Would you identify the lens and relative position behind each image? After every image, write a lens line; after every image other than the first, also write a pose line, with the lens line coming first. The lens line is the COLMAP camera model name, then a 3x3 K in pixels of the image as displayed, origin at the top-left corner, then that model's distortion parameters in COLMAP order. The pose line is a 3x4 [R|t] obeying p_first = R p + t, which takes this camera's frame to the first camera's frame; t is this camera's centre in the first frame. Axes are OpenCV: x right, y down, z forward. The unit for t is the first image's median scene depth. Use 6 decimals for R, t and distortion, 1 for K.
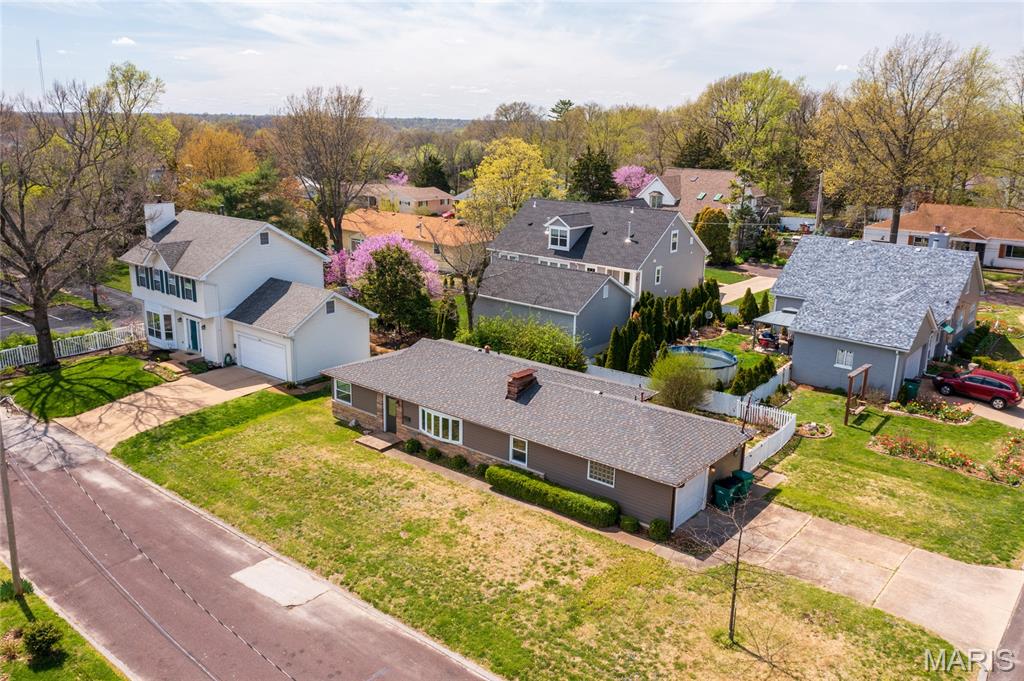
lens RADIAL K [[813.8, 0, 512.0], [0, 813.8, 340.5], [0, 0, 1]] dist [-0.013907, -0.006326]
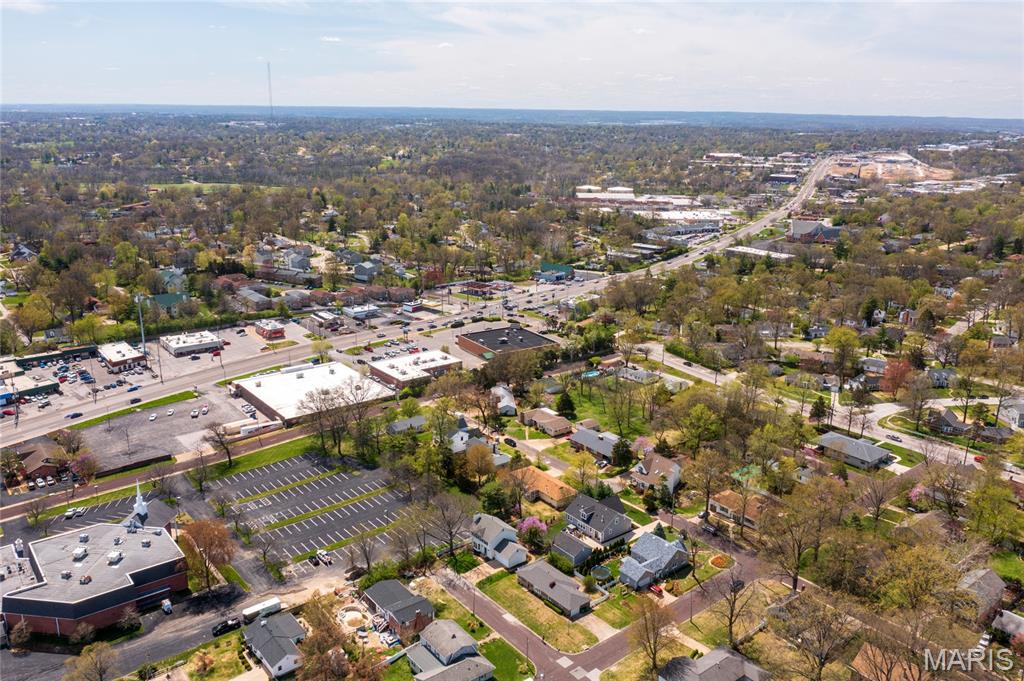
lens RADIAL K [[813.8, 0, 512.0], [0, 813.8, 340.5], [0, 0, 1]] dist [-0.013907, -0.006326]
pose [[0.976866, 0.053662, -0.207008, 0.728116], [-0.049843, 0.998478, 0.023624, -1.560546], [0.207961, -0.012760, 0.978054, -4.017046]]
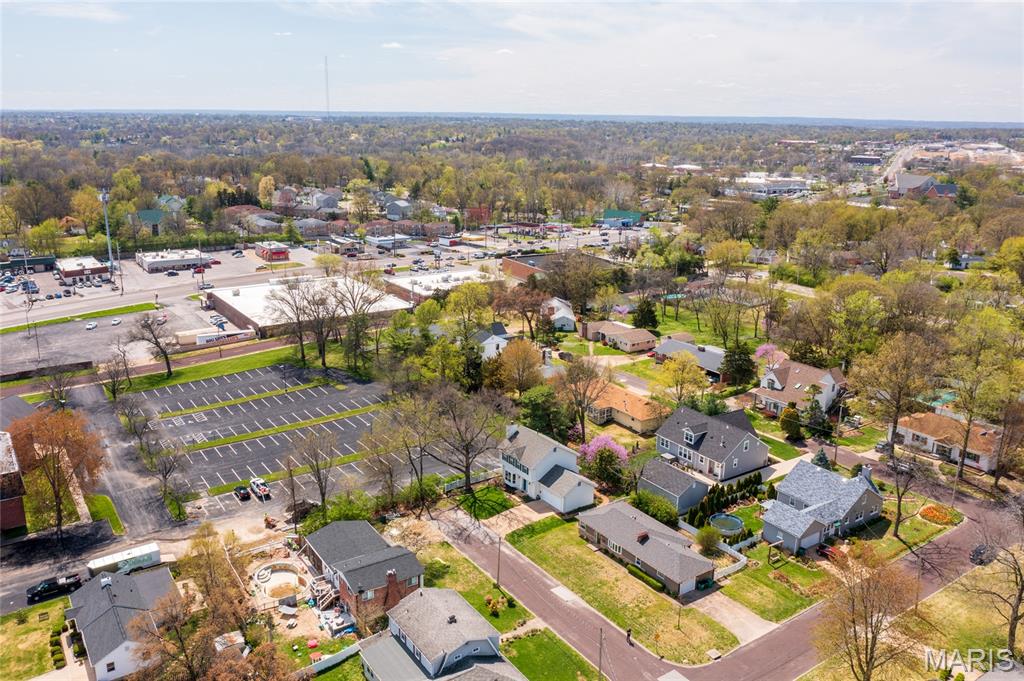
lens RADIAL K [[813.8, 0, 512.0], [0, 813.8, 340.5], [0, 0, 1]] dist [-0.013907, -0.006326]
pose [[0.959703, 0.070612, -0.271999, 0.288506], [-0.068986, 0.997496, 0.015547, -0.628721], [0.272416, 0.003844, 0.962172, -1.848380]]
